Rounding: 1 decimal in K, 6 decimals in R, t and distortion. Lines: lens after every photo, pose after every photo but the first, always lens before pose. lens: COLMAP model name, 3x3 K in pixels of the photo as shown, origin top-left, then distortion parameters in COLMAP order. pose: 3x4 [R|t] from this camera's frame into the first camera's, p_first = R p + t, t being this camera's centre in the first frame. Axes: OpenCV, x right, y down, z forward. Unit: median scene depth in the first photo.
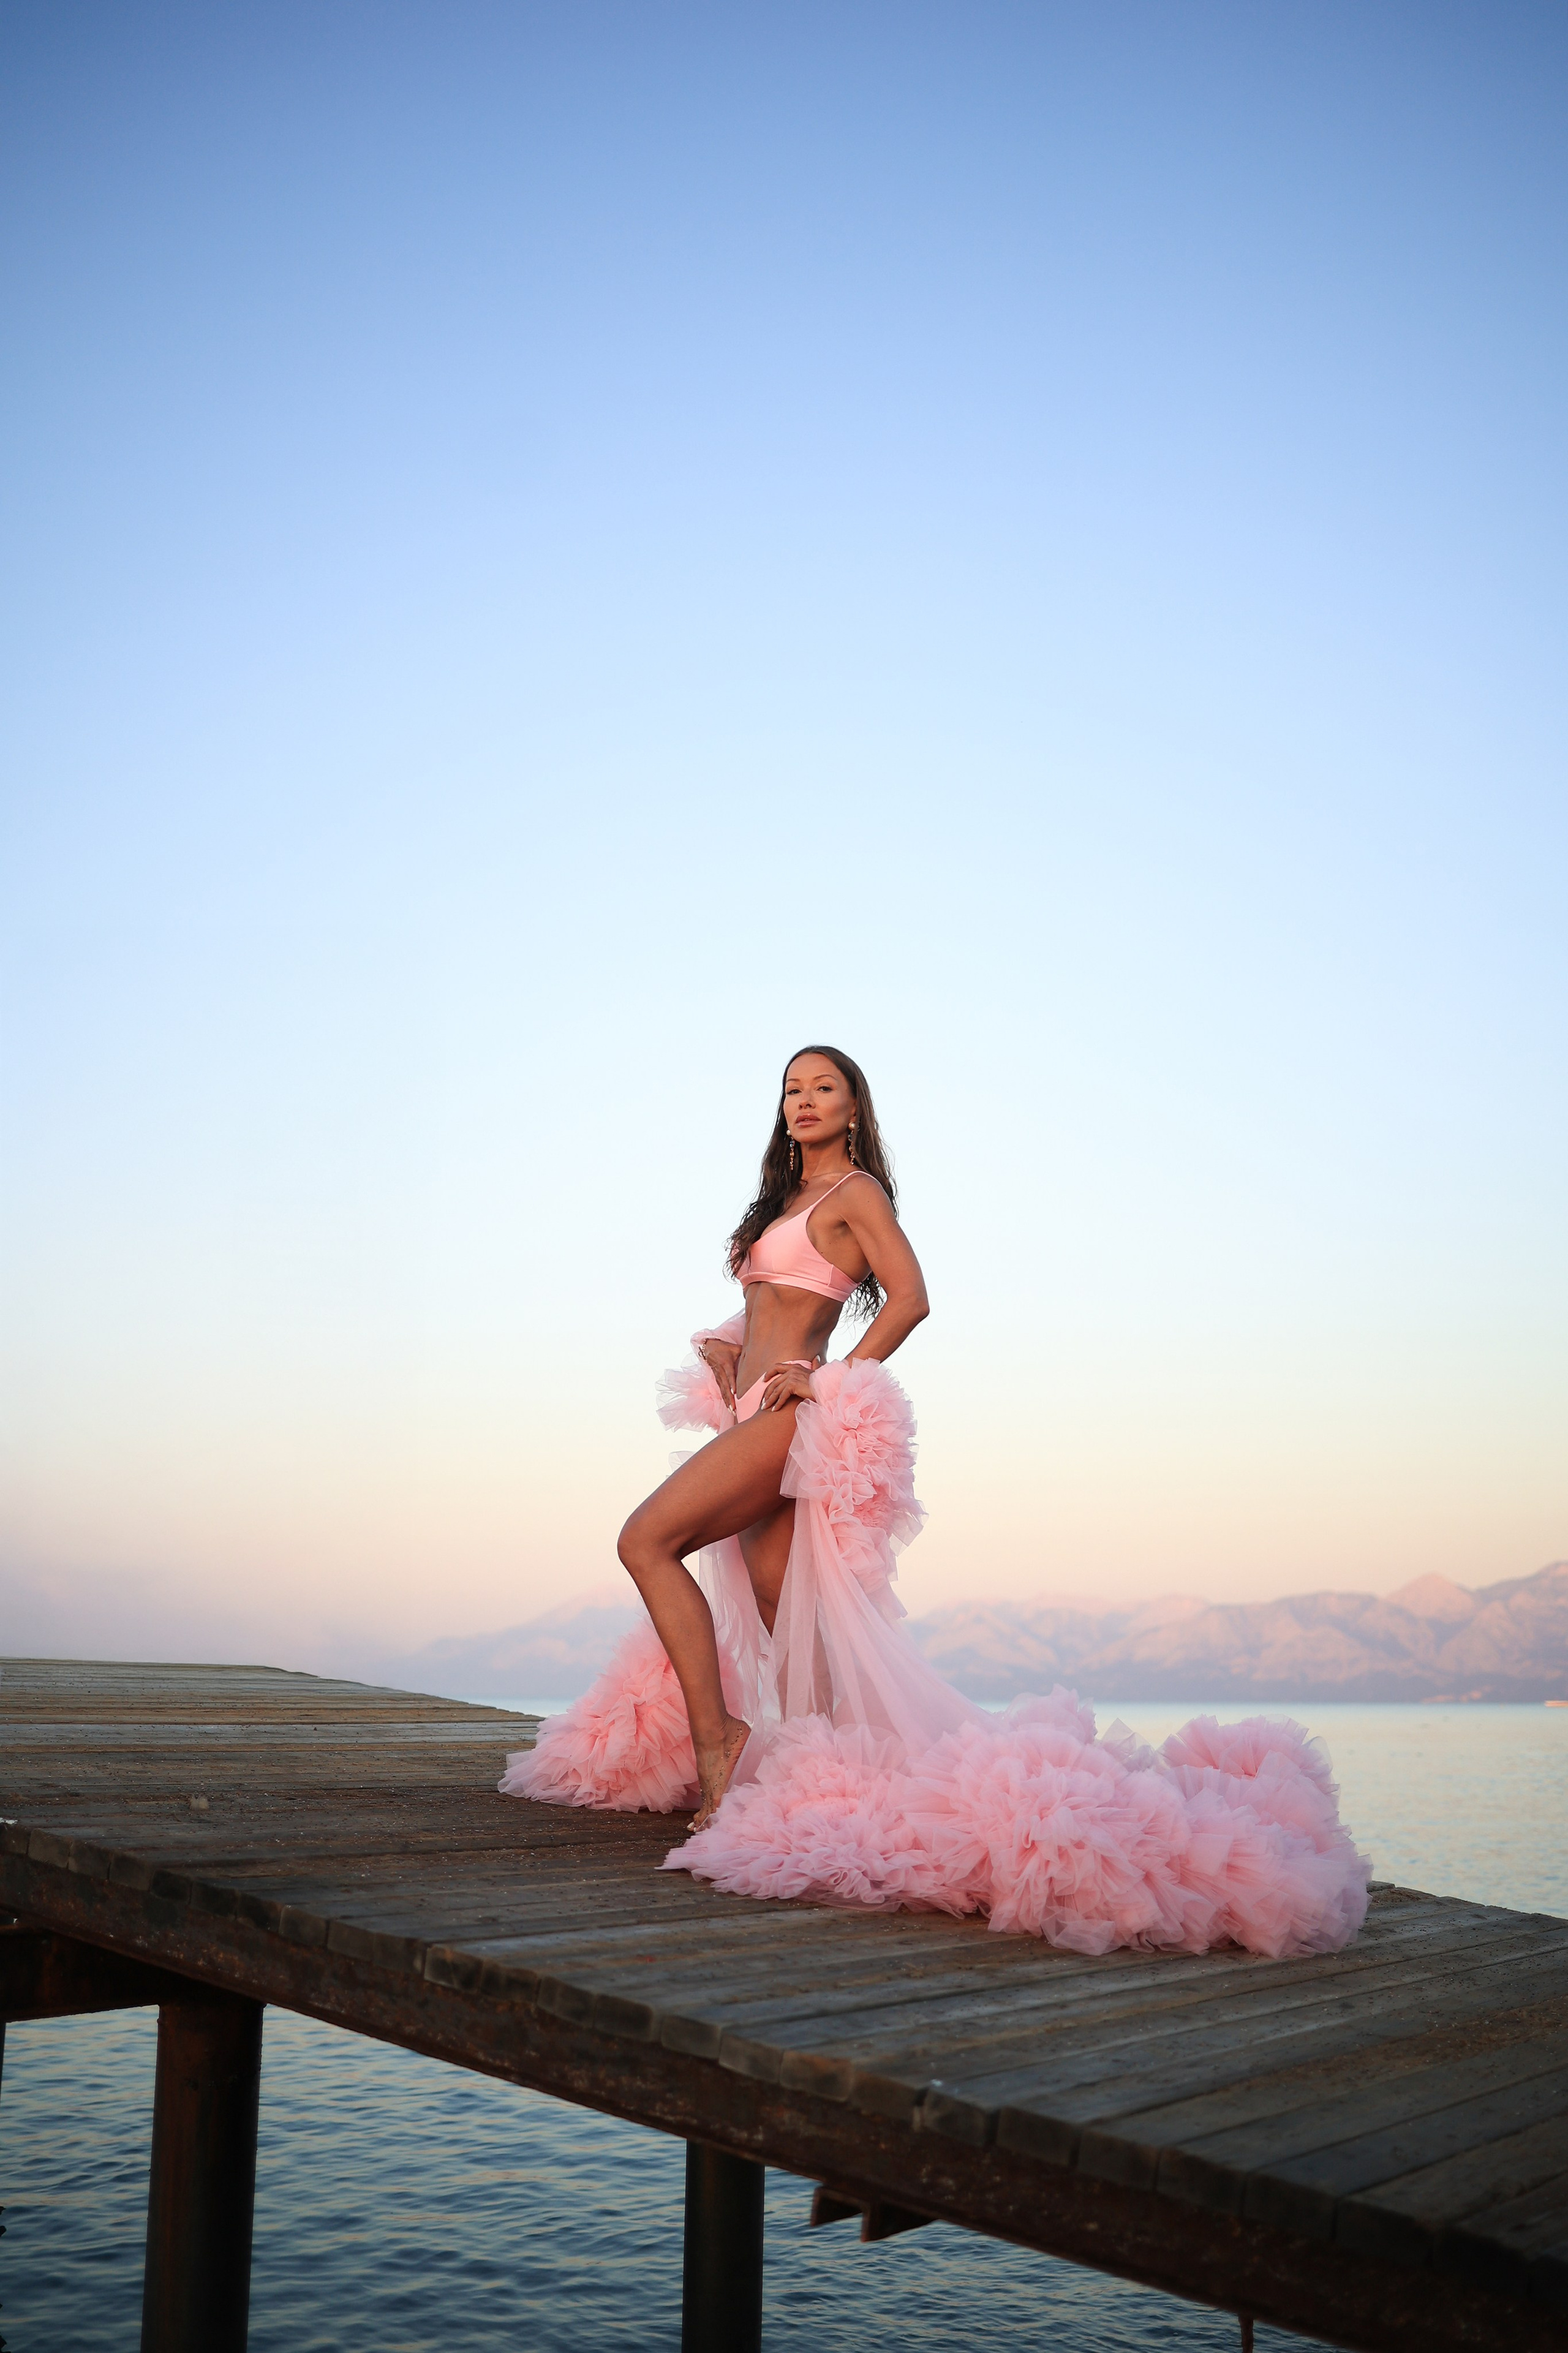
lens RADIAL K [[2400.3, 0, 784.0], [0, 2400.3, 1176.5], [0, 0, 1]] dist [-0.069474, -0.001679]
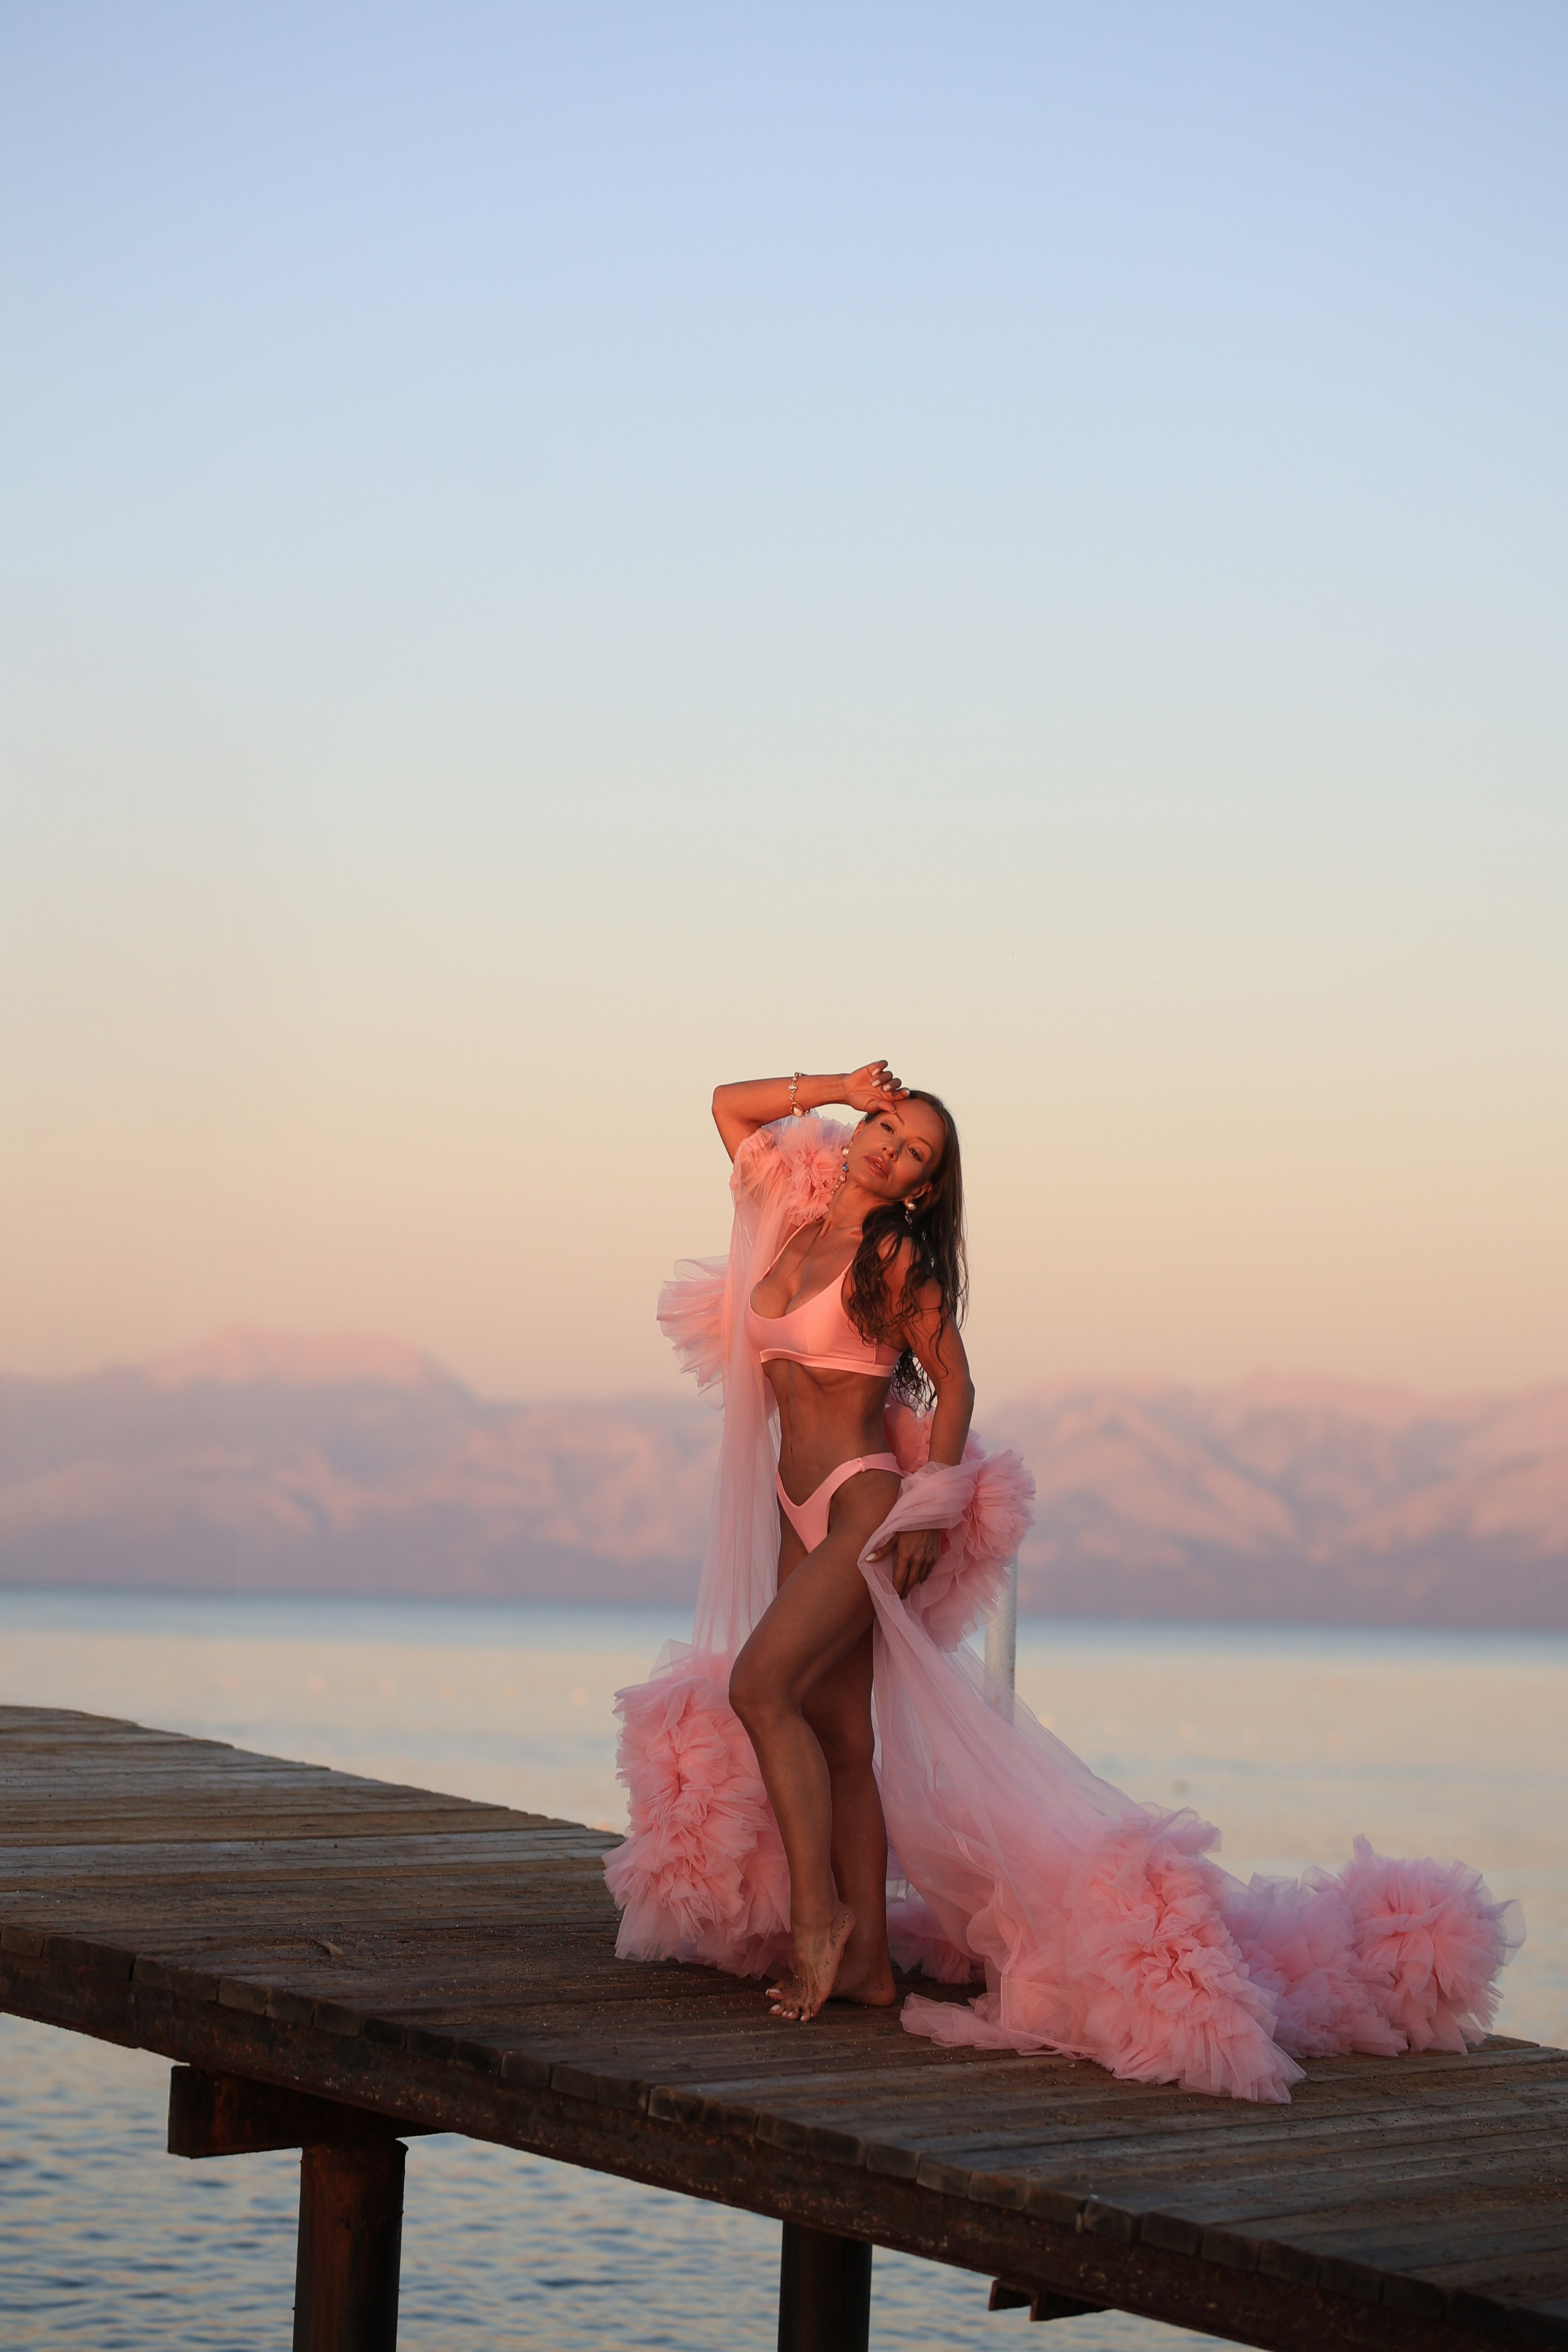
lens RADIAL K [[5747.4, 0, 784.0], [0, 5747.4, 1176.0], [0, 0, 1]] dist [-0.010389, -0.319059]
pose [[0.999483, 0.023648, 0.021786, -0.147311], [-0.026480, 0.989724, 0.140520, -0.475443], [-0.018239, -0.141024, 0.989838, -1.590759]]
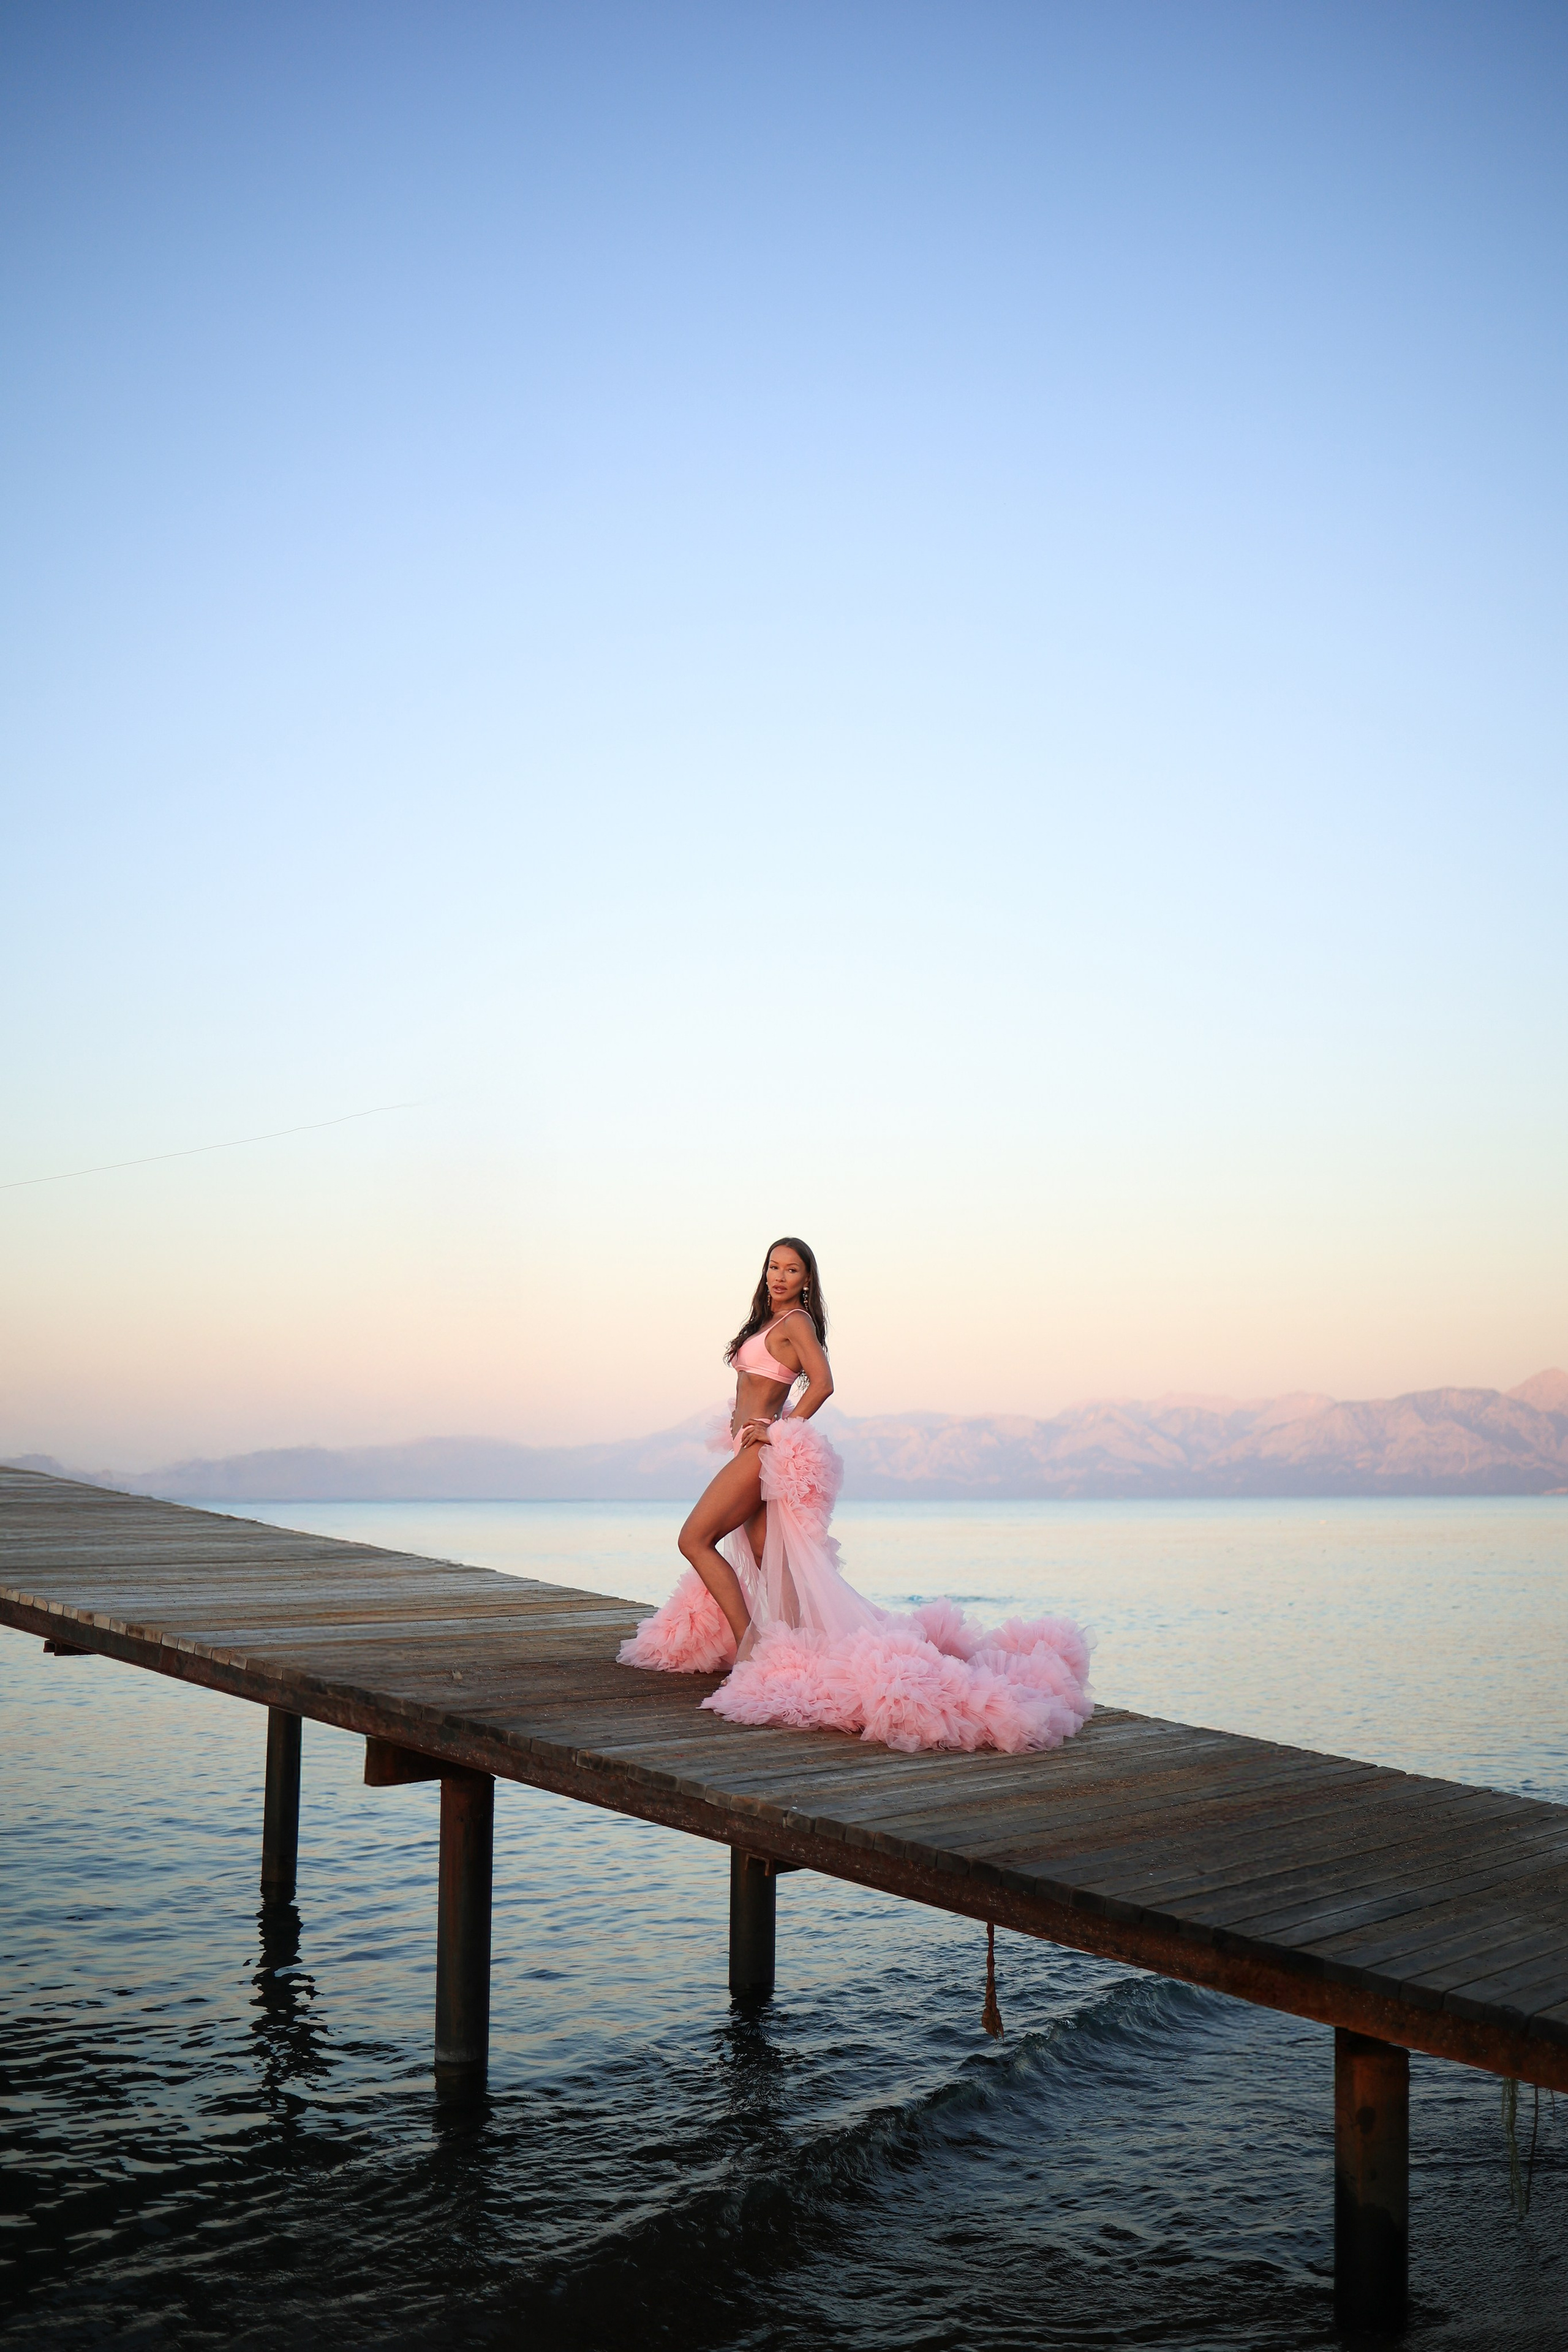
lens RADIAL K [[2356.4, 0, 784.0], [0, 2356.4, 1176.0], [0, 0, 1]] dist [-0.100479, 0.000018]
pose [[0.998270, -0.018012, -0.055963, 0.157372], [0.022381, 0.996667, 0.078446, -0.341256], [0.054364, -0.079563, 0.995346, -1.011449]]
